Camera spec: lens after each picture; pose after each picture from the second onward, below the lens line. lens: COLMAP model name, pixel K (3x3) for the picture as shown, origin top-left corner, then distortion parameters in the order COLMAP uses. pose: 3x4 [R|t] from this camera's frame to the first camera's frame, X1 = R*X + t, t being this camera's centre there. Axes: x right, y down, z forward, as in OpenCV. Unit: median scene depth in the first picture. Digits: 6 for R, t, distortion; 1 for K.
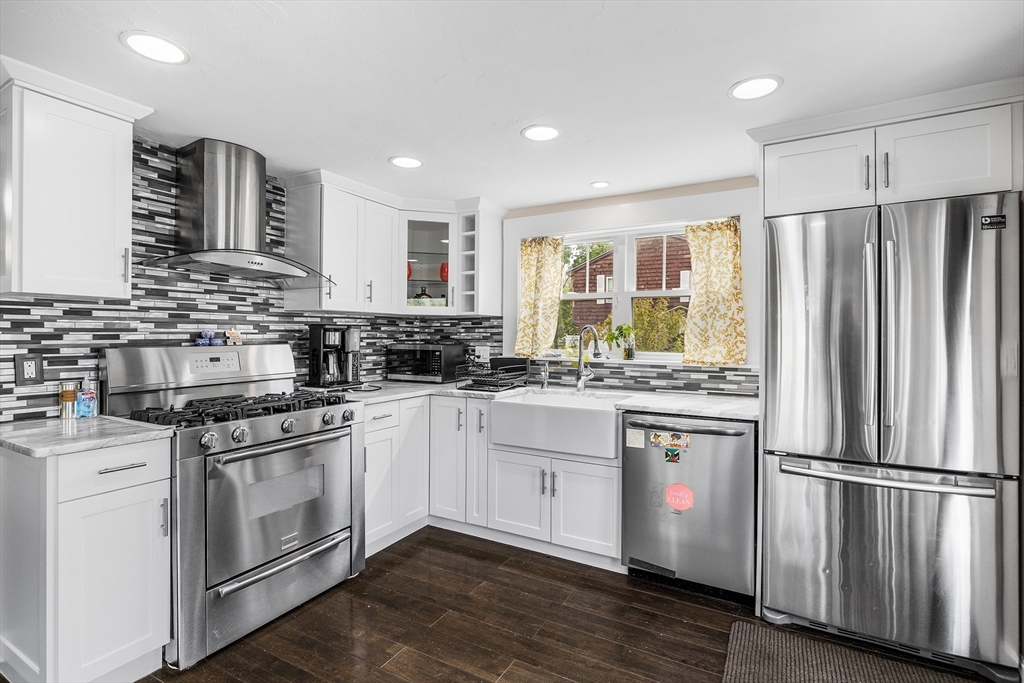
lens RADIAL K [[490.3, 0, 515.4], [0, 490.3, 336.5], [0, 0, 1]] dist [0.005314, 0.001546]
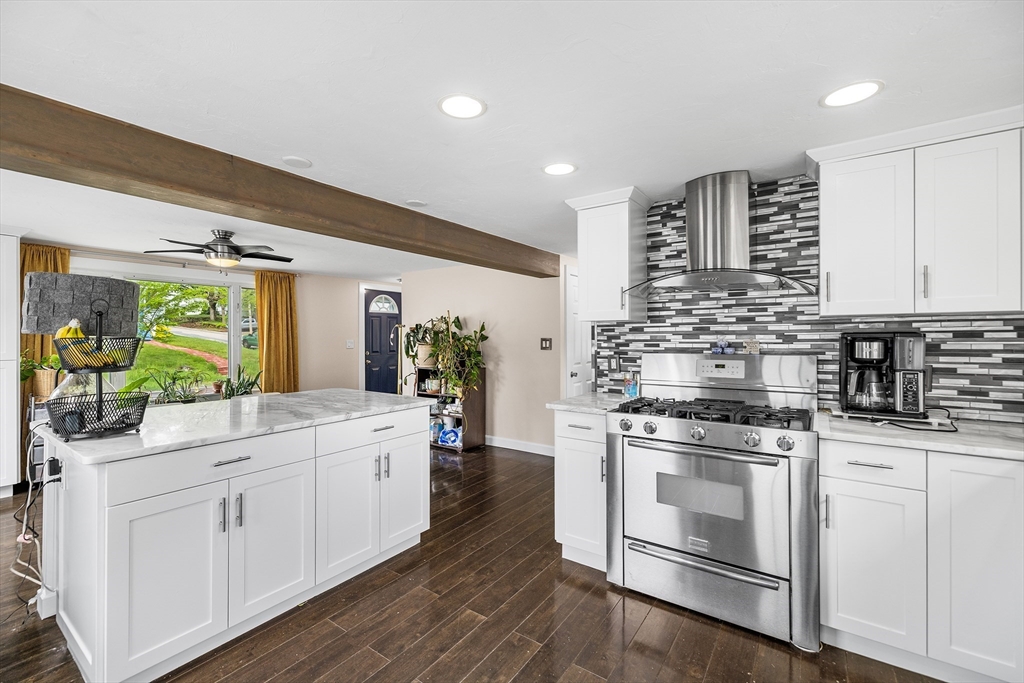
lens RADIAL K [[438.6, 0, 513.5], [0, 438.6, 338.5], [0, 0, 1]] dist [0.001953, 0.000228]
pose [[-0.100957, 0.001387, -0.994890, 0.425467], [-0.001722, 0.999997, 0.001569, -0.017035], [0.994889, 0.001872, -0.100954, 0.597170]]
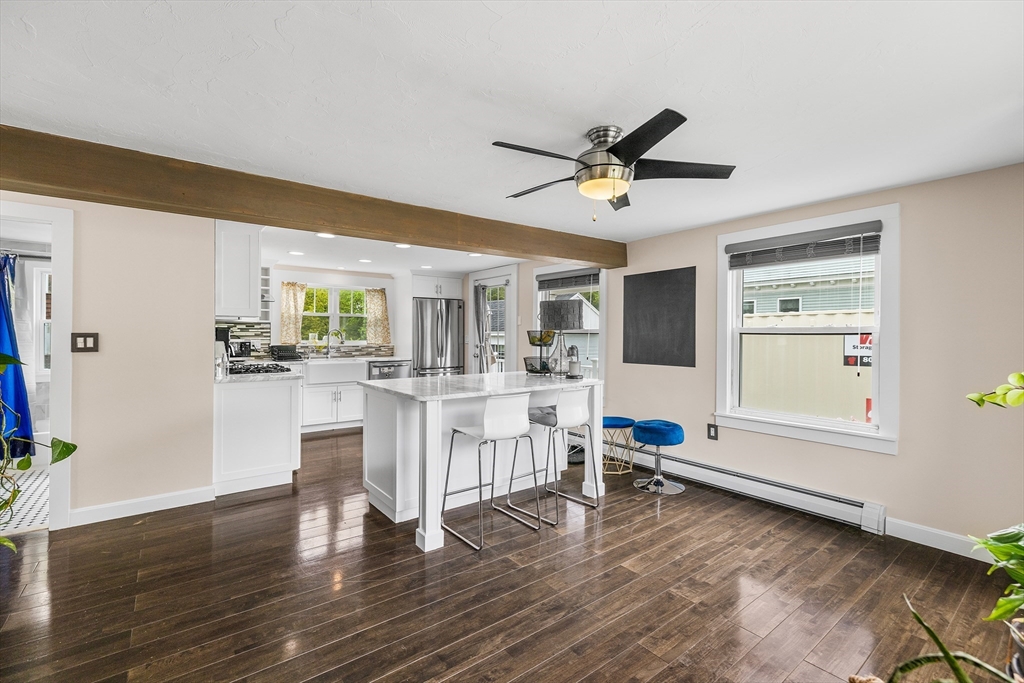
lens RADIAL K [[438.6, 0, 508.8], [0, 438.6, 335.3], [0, 0, 1]] dist [0.001953, 0.000228]
pose [[0.409088, -0.007892, 0.912461, -1.779836], [-0.003455, 0.999942, 0.010197, -0.023152], [-0.912489, -0.007324, 0.409037, -0.723689]]
